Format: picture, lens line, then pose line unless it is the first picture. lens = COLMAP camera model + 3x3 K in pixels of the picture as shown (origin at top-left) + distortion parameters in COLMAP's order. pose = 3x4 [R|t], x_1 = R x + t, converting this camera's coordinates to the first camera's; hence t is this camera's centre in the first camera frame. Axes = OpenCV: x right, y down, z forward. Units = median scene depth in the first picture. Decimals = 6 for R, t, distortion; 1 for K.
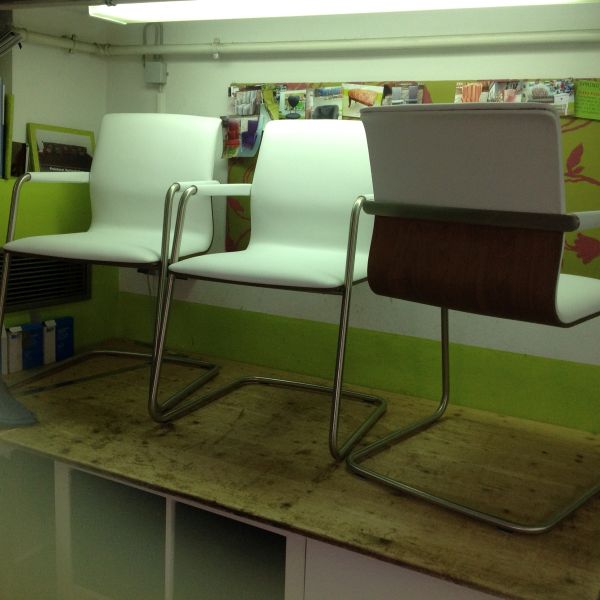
lens RADIAL K [[1001.7, 0, 301.3], [0, 1001.7, 342.9], [0, 0, 1]] dist [0.093975, 0.168923]
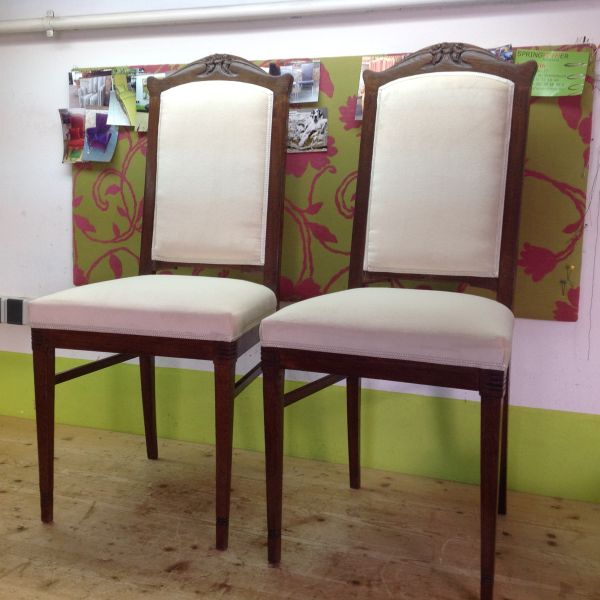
lens RADIAL K [[1001.7, 0, 301.3], [0, 1001.7, 342.9], [0, 0, 1]] dist [0.093975, 0.168923]
pose [[0.993753, -0.043727, 0.102679, 0.016302], [0.047600, 0.998233, -0.035576, -0.011556], [-0.100942, 0.040241, 0.994078, 0.224127]]
